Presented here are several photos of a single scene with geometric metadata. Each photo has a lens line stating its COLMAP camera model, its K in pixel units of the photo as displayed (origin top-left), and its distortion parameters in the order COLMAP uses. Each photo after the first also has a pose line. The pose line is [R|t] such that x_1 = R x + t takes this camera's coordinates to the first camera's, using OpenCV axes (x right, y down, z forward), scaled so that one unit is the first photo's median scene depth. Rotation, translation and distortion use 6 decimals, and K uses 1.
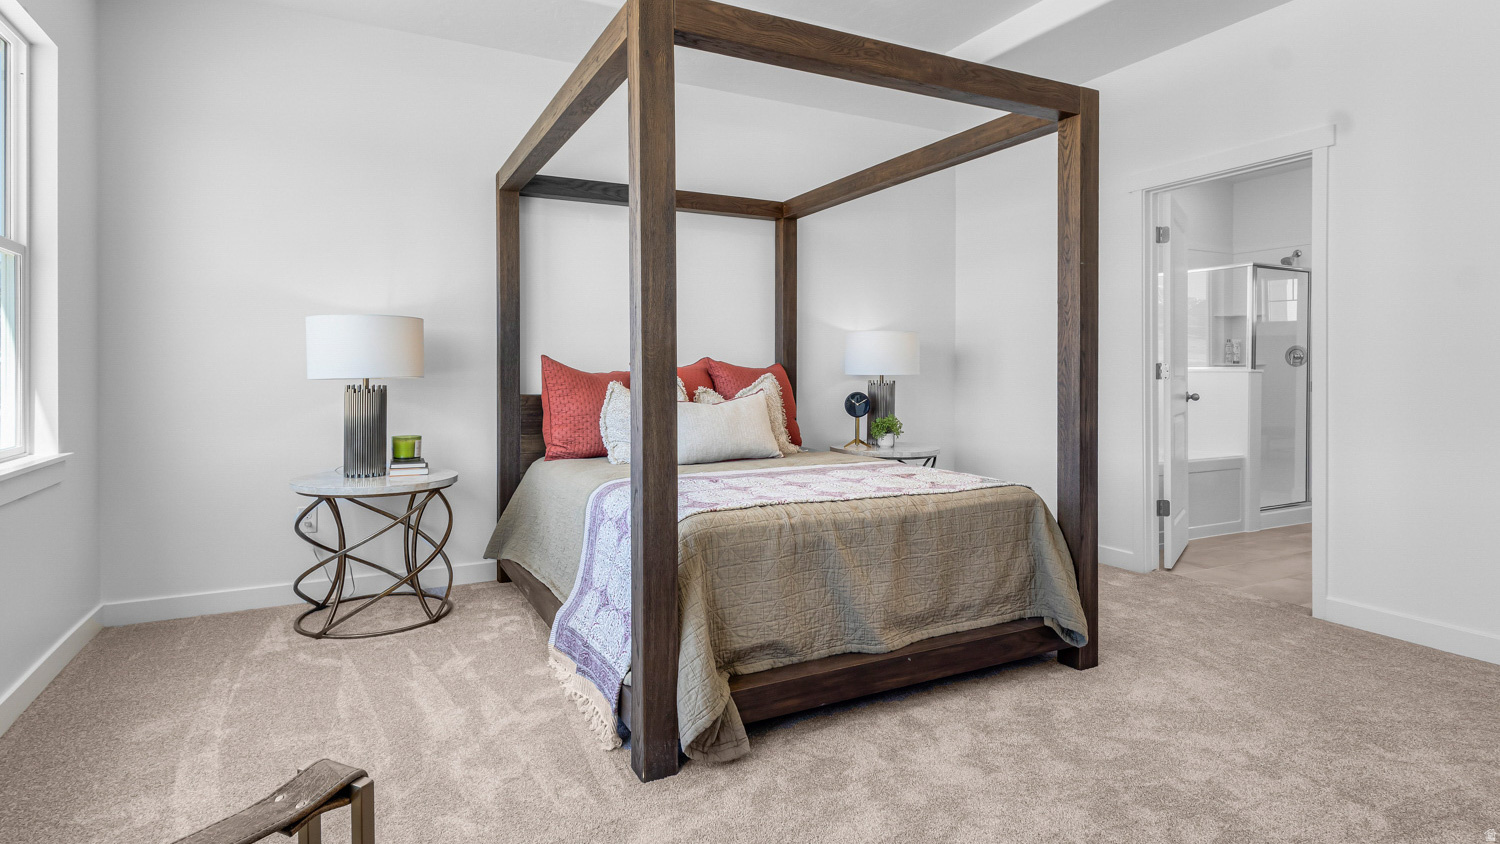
lens RADIAL K [[782.2, 0, 744.2], [0, 782.2, 388.0], [0, 0, 1]] dist [0.010122, 0.001854]
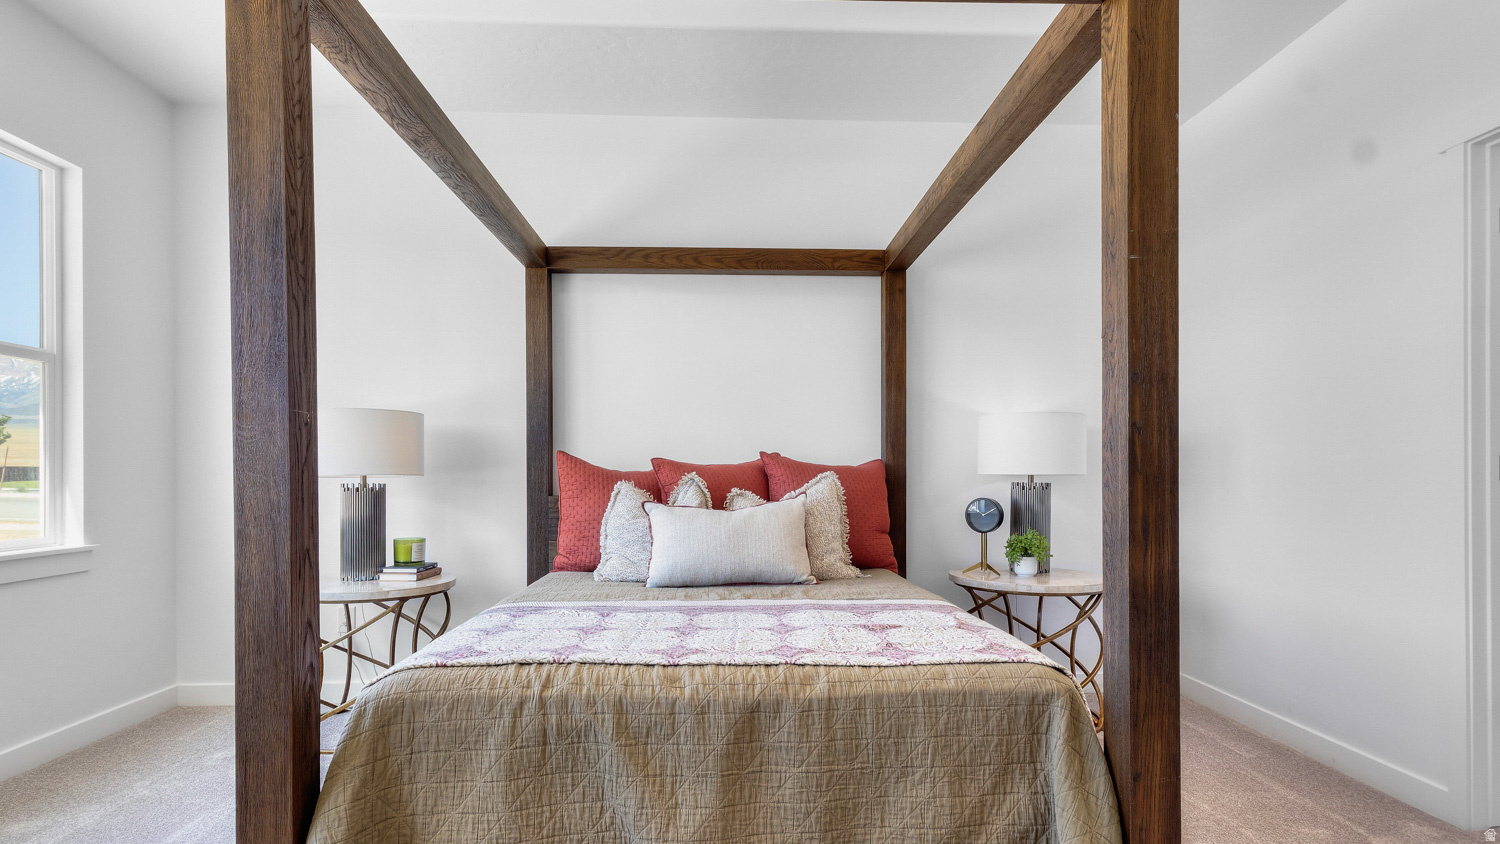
lens RADIAL K [[782.2, 0, 746.5], [0, 782.2, 484.7], [0, 0, 1]] dist [0.010122, 0.001854]
pose [[0.908072, 0.004956, -0.418786, 0.309967], [-0.008800, 0.999935, -0.007248, 0.000302], [0.418723, 0.010267, 0.908056, 0.305629]]
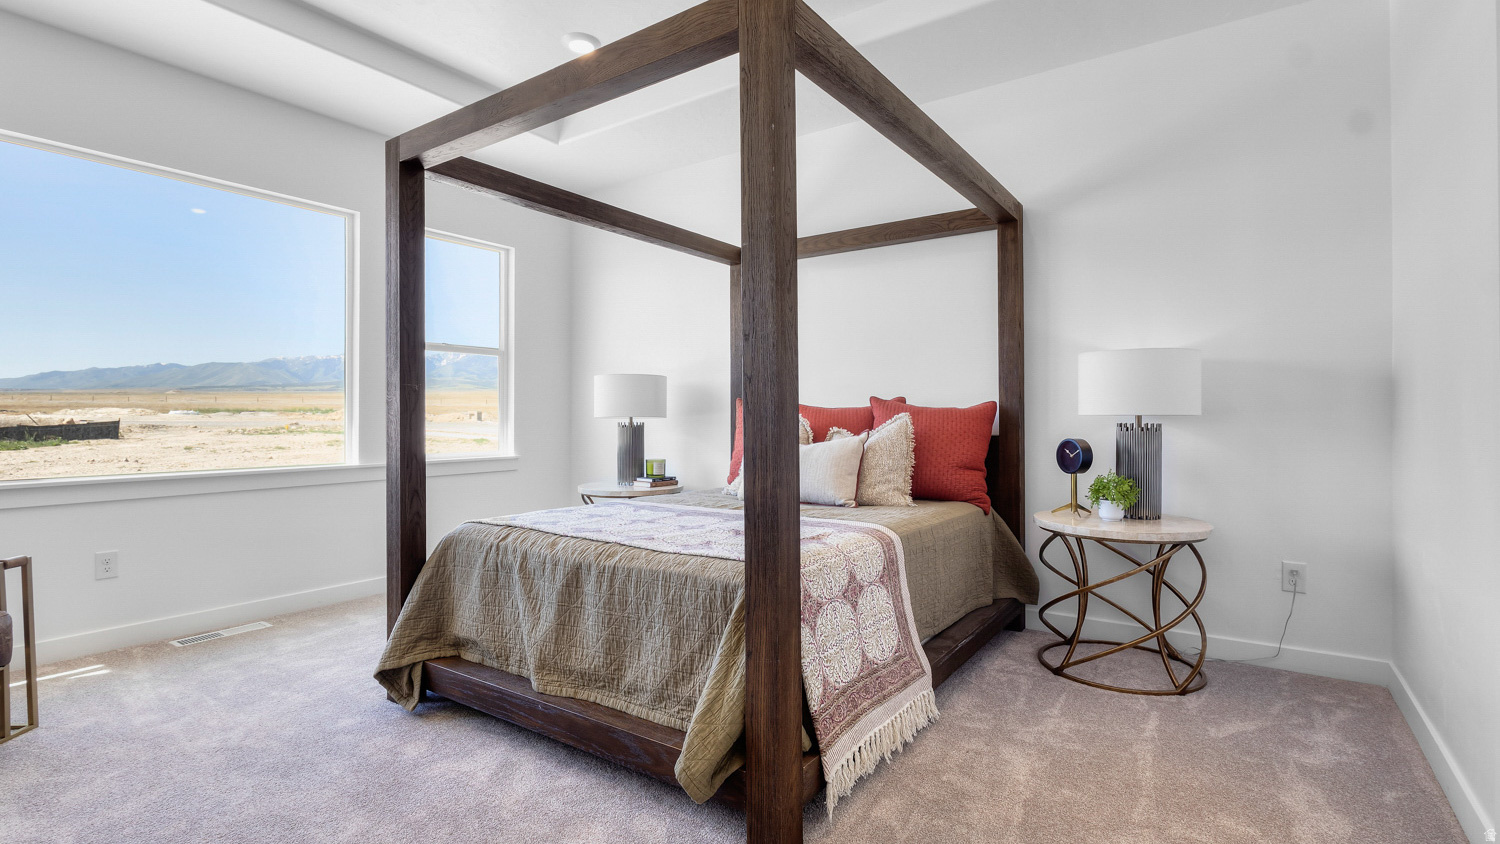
lens RADIAL K [[708.3, 0, 754.9], [0, 708.3, 415.4], [0, 0, 1]] dist [-0.002182, 0.003600]
pose [[0.470859, -0.002698, -0.882204, 0.726963], [-0.016395, 0.999796, -0.011808, -0.004485], [0.882056, 0.020023, 0.470719, 0.536488]]
